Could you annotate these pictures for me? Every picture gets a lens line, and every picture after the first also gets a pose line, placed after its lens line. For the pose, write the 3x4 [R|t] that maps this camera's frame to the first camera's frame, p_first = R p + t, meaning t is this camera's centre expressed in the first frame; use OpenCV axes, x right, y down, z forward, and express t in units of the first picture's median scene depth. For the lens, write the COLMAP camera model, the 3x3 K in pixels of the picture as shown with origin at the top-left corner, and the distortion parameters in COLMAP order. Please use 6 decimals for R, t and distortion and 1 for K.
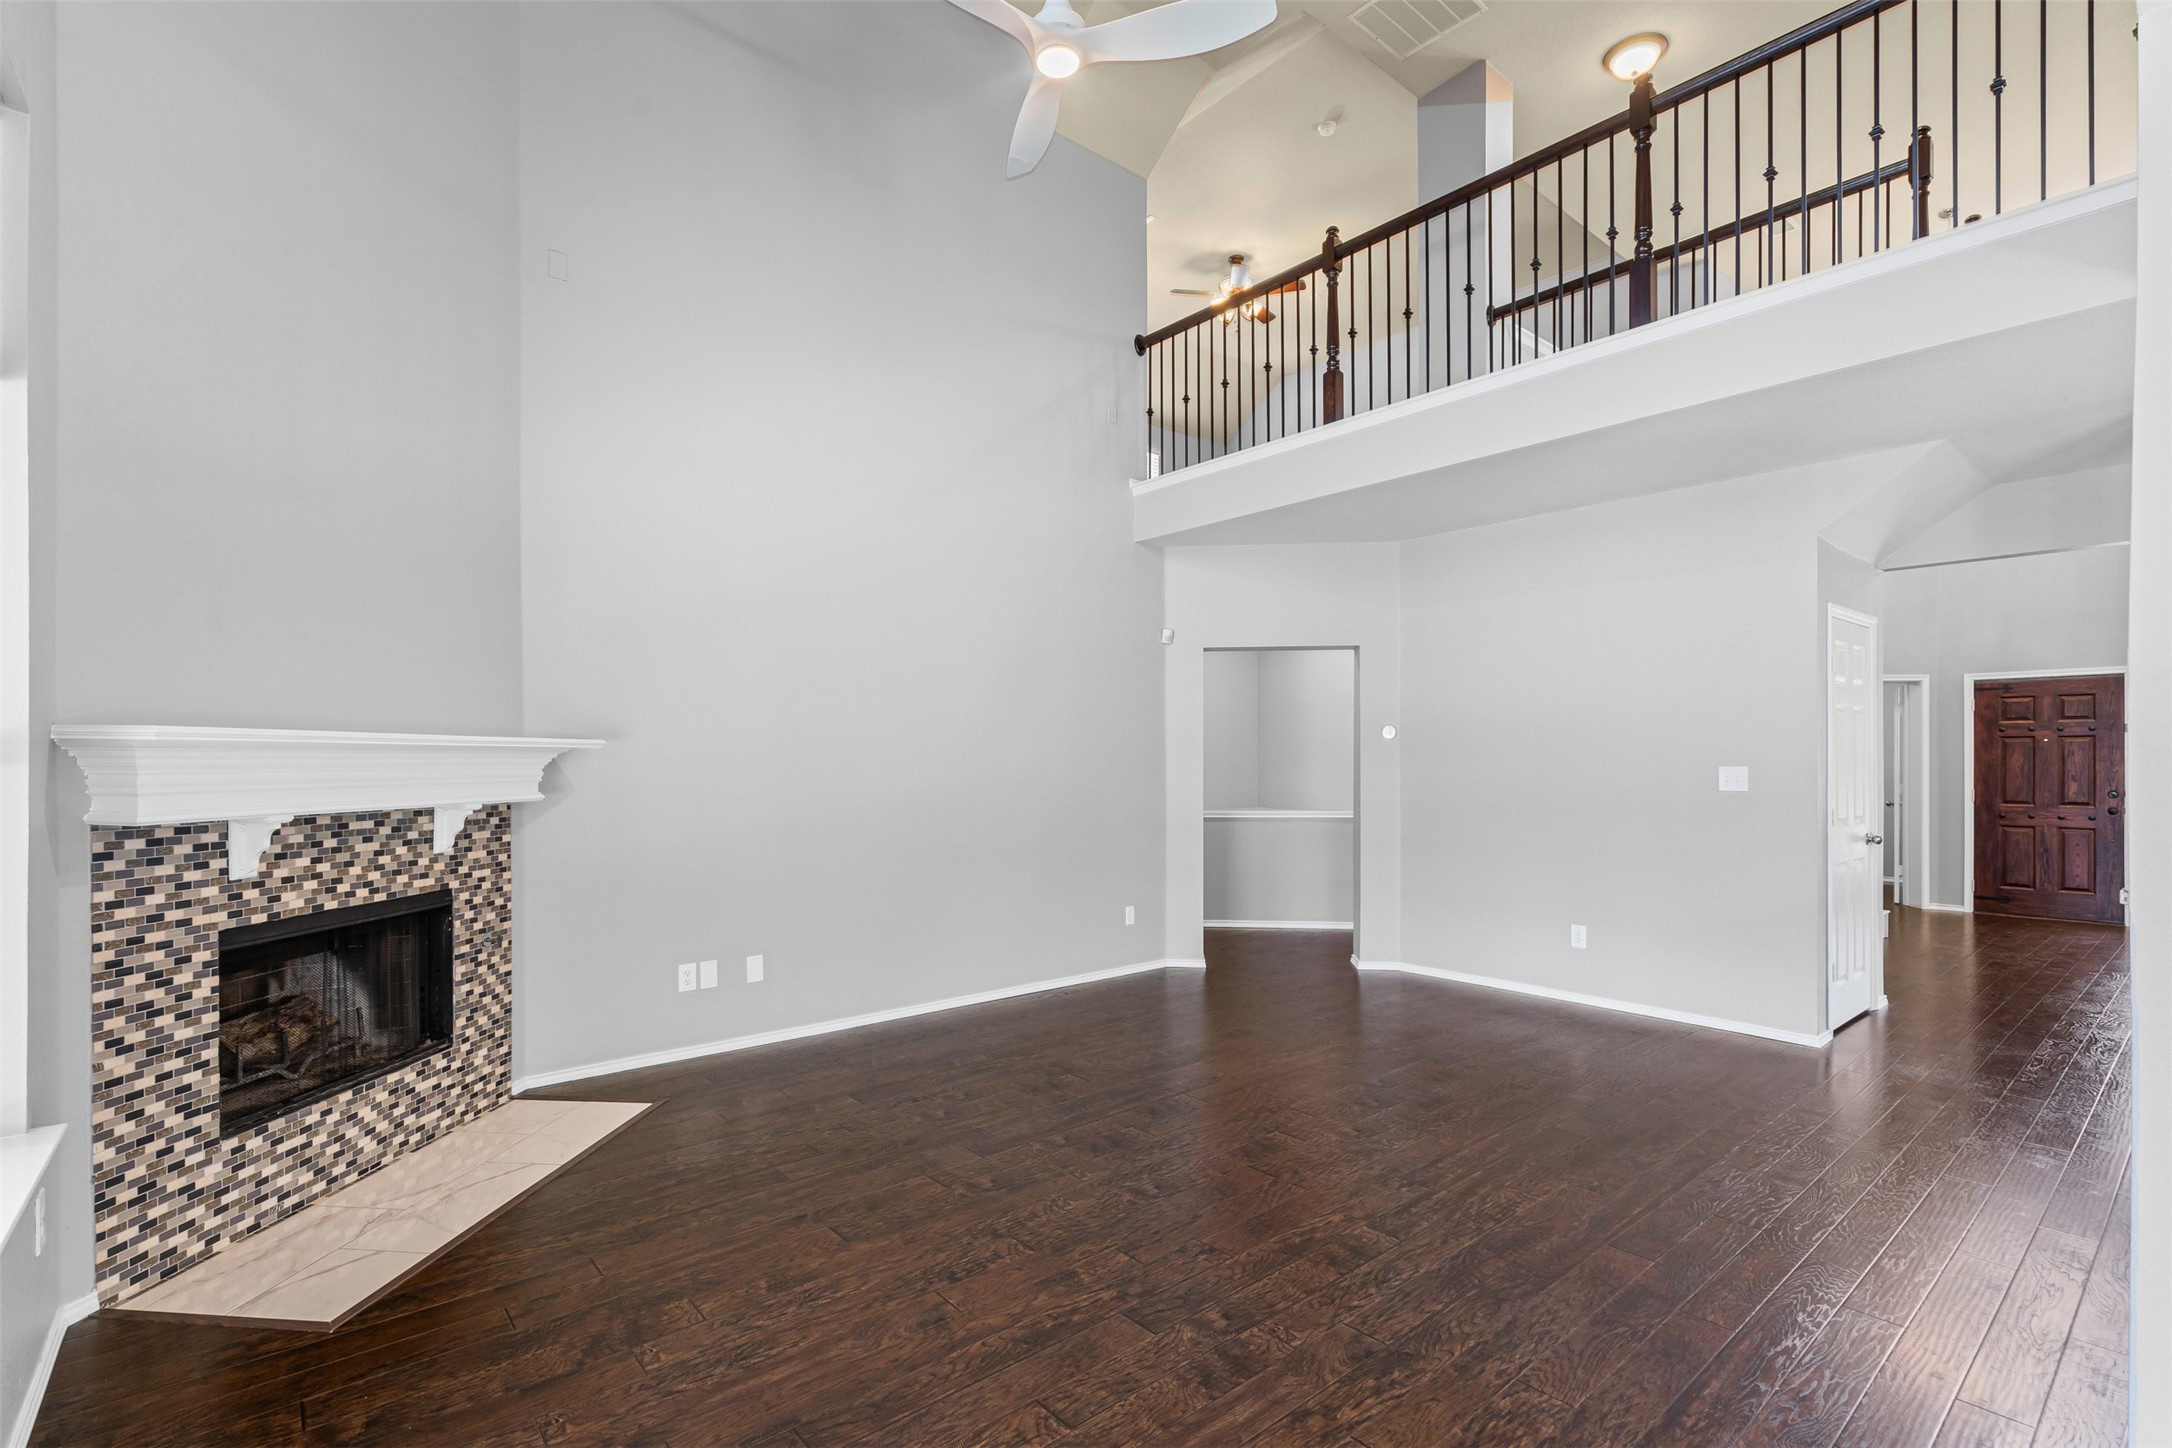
lens RADIAL K [[986.9, 0, 1070.2], [0, 986.9, 757.0], [0, 0, 1]] dist [-0.006923, 0.002634]
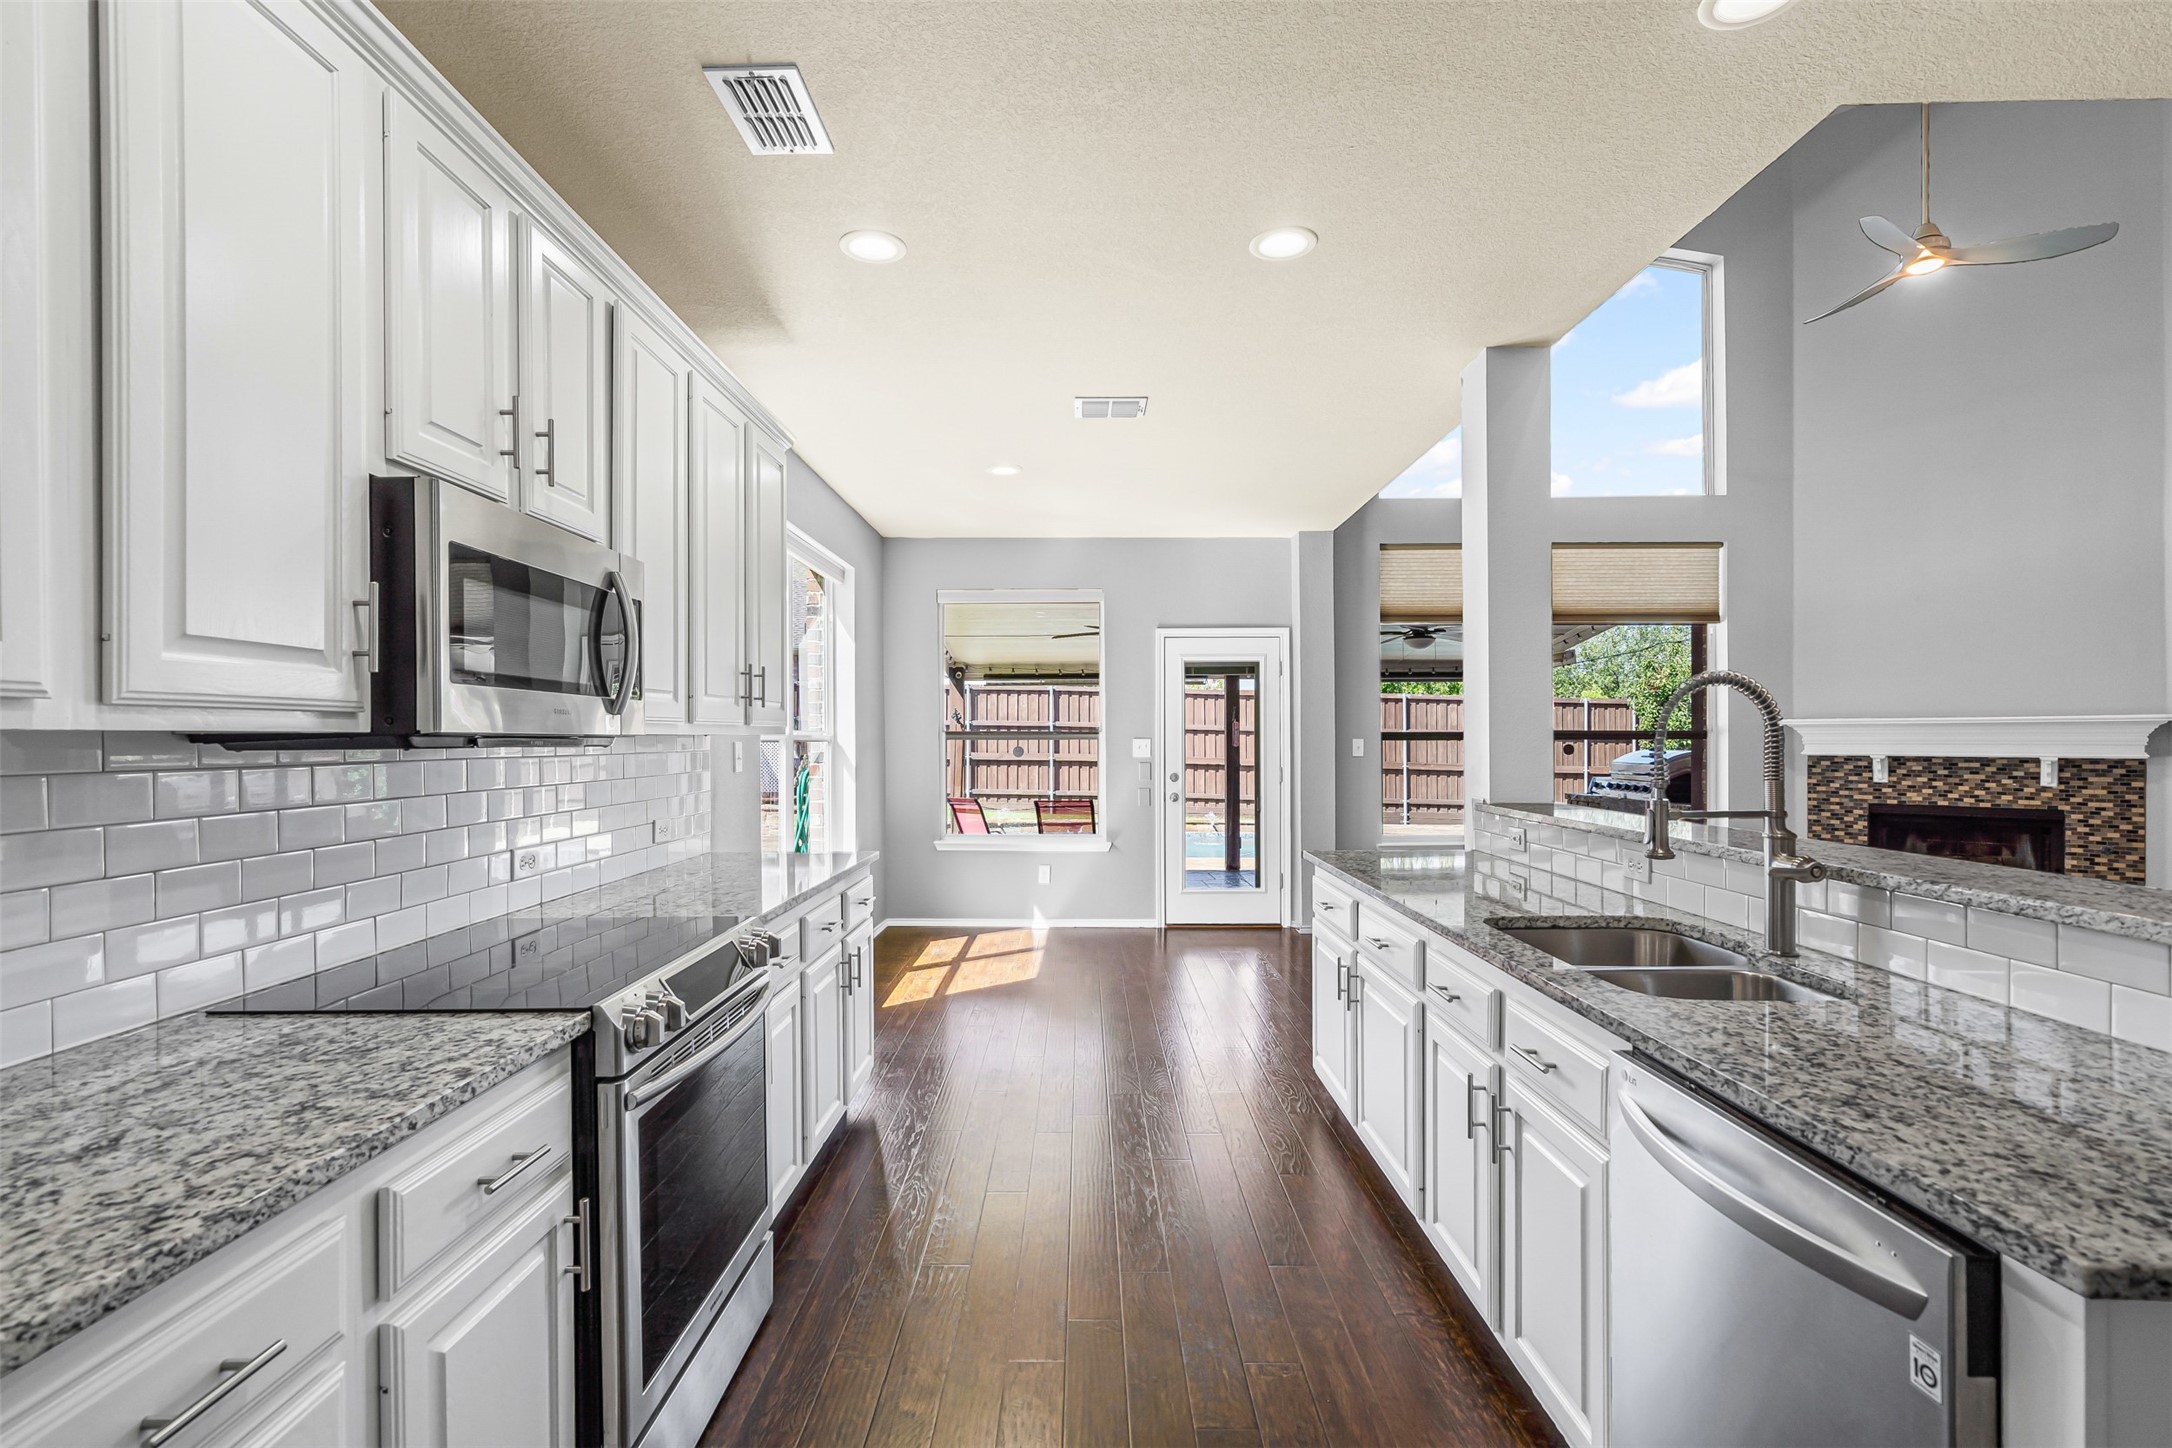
lens RADIAL K [[986.9, 0, 1072.2], [0, 986.9, 740.2], [0, 0, 1]] dist [-0.006923, 0.002634]
pose [[-0.637114, 0.008000, -0.770728, 1.908512], [0.006926, 0.999965, 0.004654, 0.000980], [0.770739, -0.002373, -0.637147, 0.902561]]
